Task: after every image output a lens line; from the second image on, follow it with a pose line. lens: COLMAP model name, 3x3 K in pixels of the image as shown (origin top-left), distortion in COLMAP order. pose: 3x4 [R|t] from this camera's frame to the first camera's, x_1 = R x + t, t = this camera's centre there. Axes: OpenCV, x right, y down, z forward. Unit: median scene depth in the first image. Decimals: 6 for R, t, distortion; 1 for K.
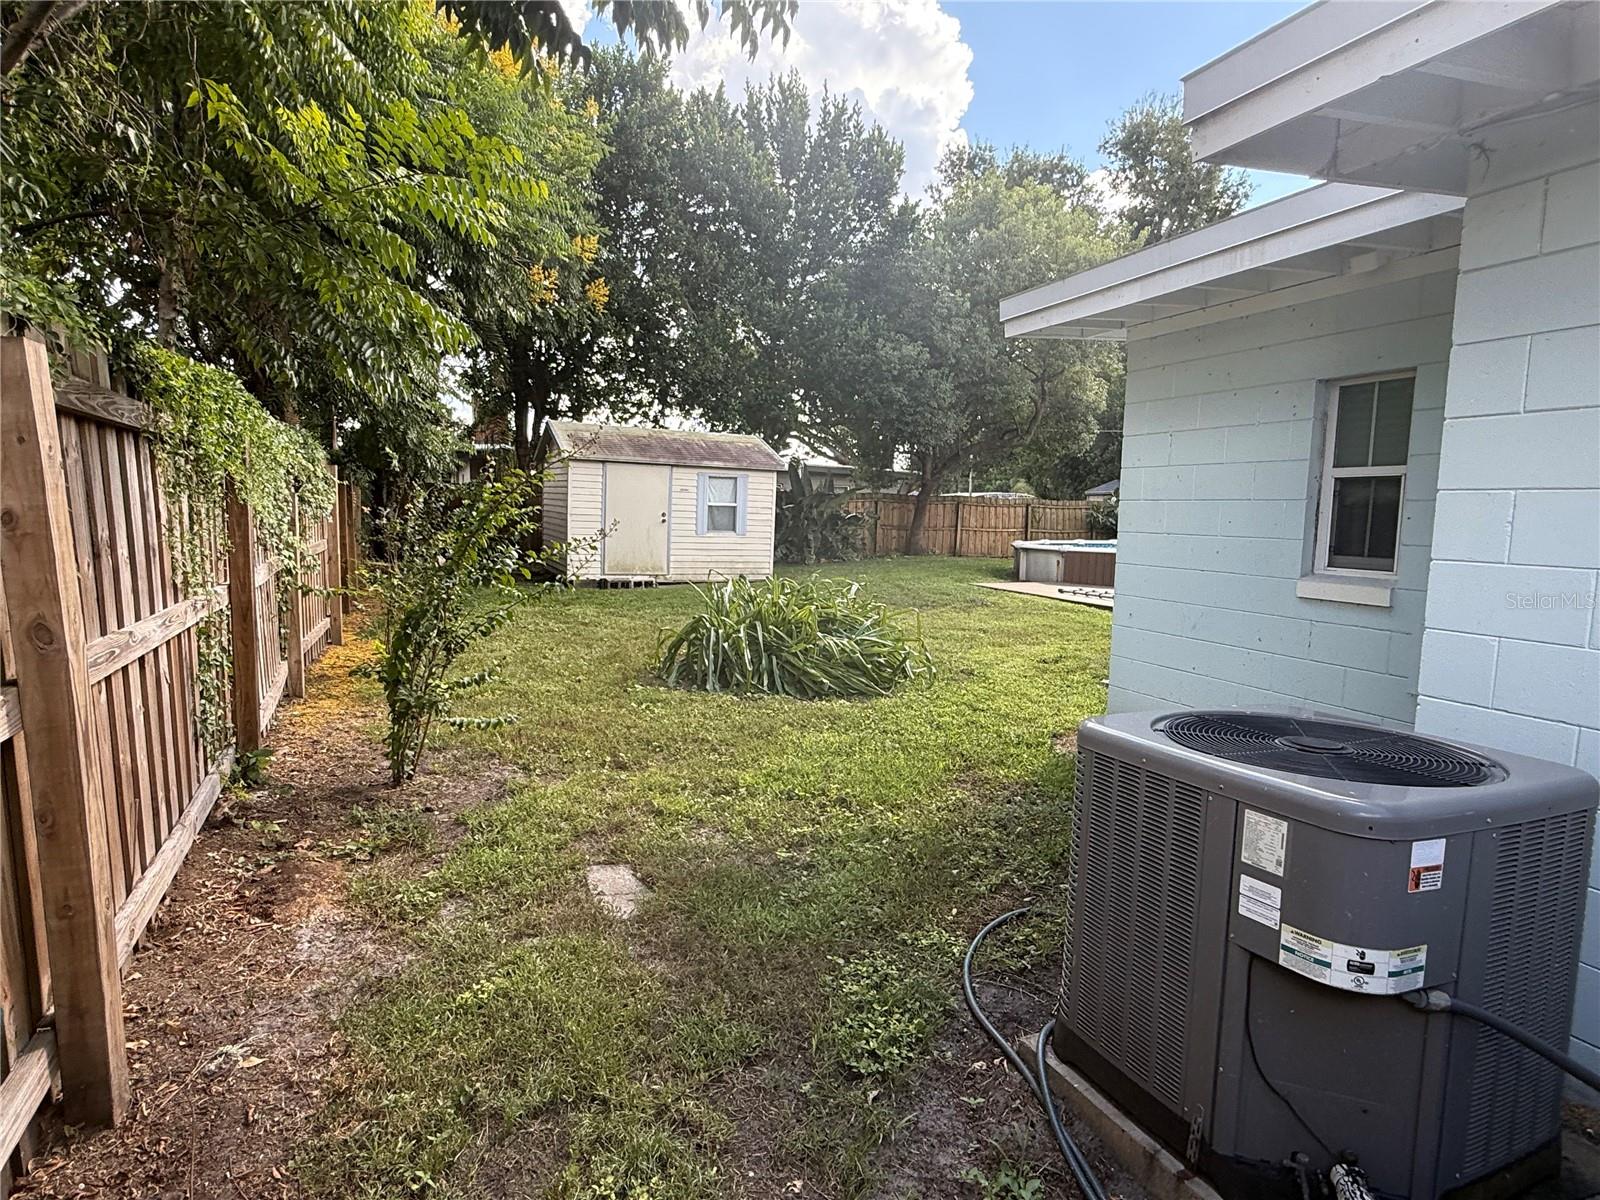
lens RADIAL K [[881.5, 0, 800.0], [0, 881.5, 600.0], [0, 0, 1]] dist [-0.000065, -0.000008]
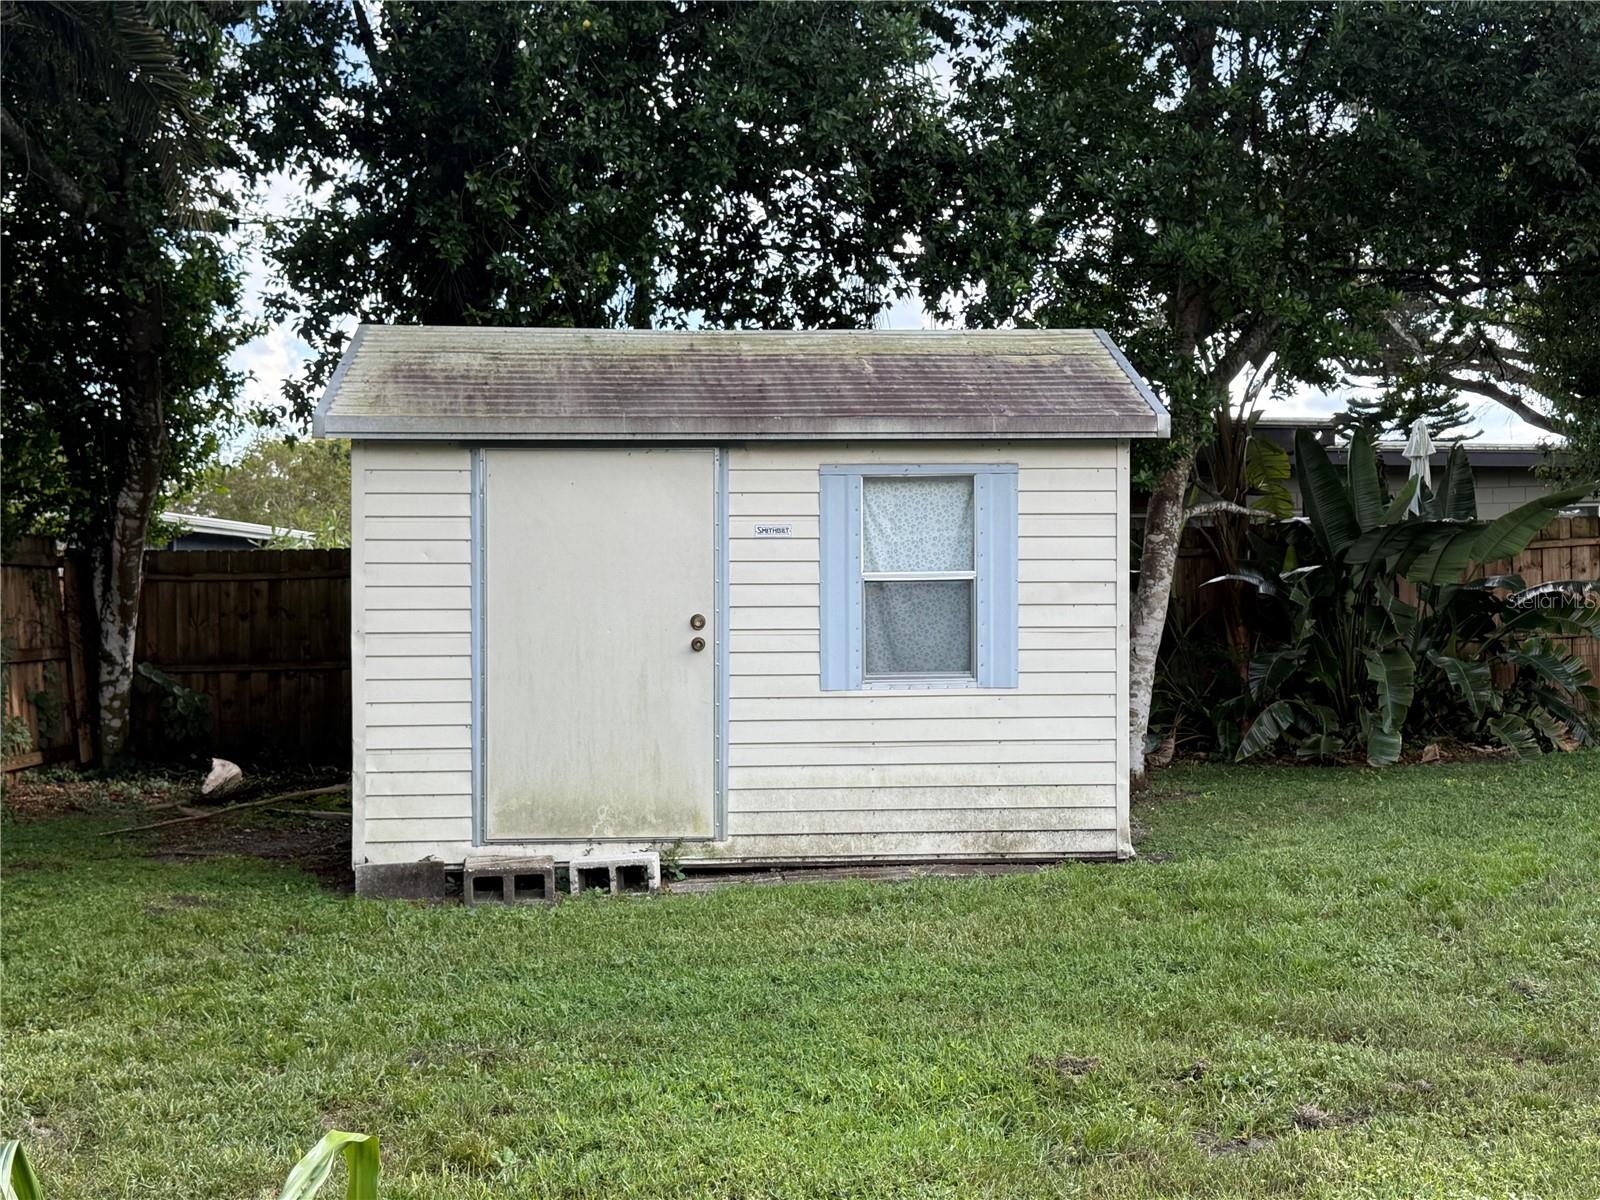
lens RADIAL K [[1938.7, 0, 800.0], [0, 1938.7, 600.0], [0, 0, 1]] dist [0.114652, 0.009215]
pose [[0.928850, -0.038616, -0.368437, 0.099178], [0.002080, 0.995080, -0.099051, -0.042121], [0.370450, 0.091237, 0.924361, 0.435859]]
